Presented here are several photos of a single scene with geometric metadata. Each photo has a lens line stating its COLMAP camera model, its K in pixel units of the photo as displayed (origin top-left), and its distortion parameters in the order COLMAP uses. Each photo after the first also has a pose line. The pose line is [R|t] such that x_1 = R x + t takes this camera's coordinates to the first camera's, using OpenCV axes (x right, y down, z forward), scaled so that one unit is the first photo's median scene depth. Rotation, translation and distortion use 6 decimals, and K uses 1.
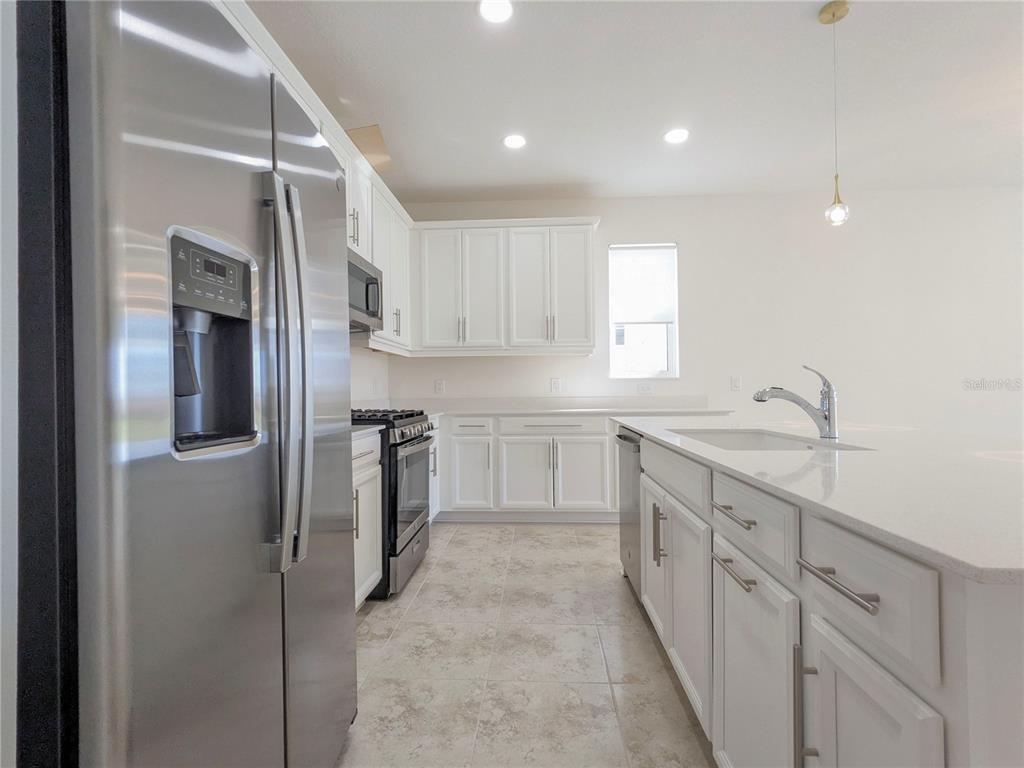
lens RADIAL K [[494.4, 0, 515.0], [0, 494.4, 385.4], [0, 0, 1]] dist [-0.000363, 0.001326]
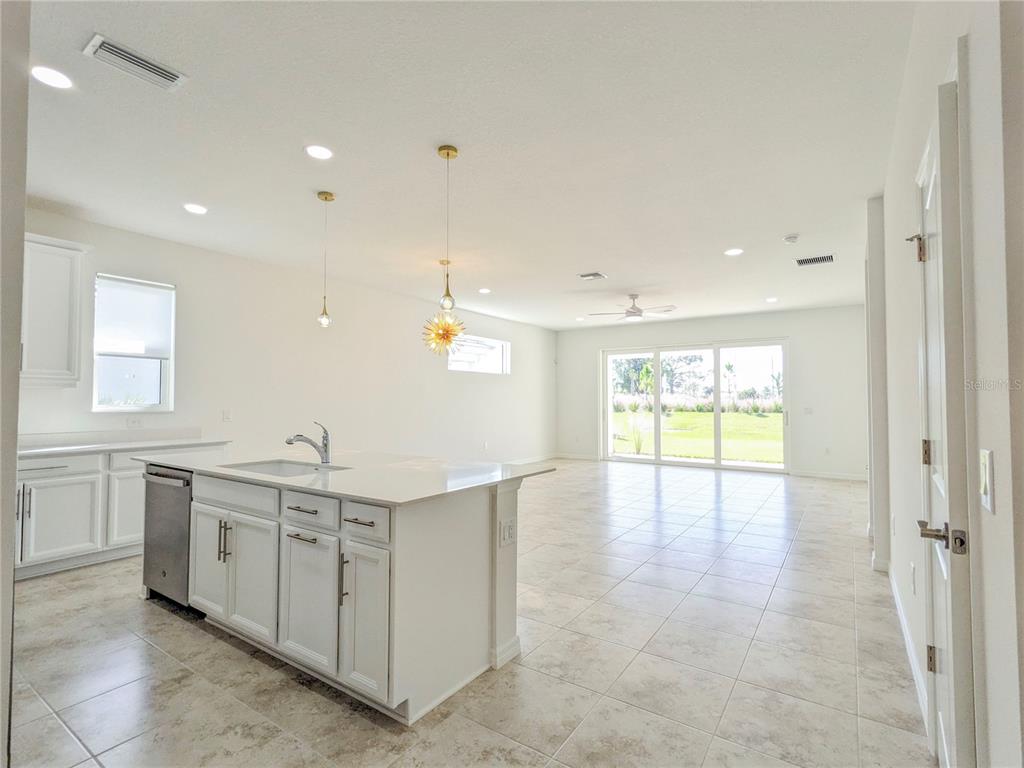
lens RADIAL K [[494.4, 0, 515.0], [0, 494.4, 385.4], [0, 0, 1]] dist [-0.000363, 0.001326]
pose [[0.513728, 0.040096, 0.857015, -0.316027], [-0.015465, 0.999178, -0.037477, -0.066329], [-0.857813, 0.005999, 0.513926, -0.284247]]
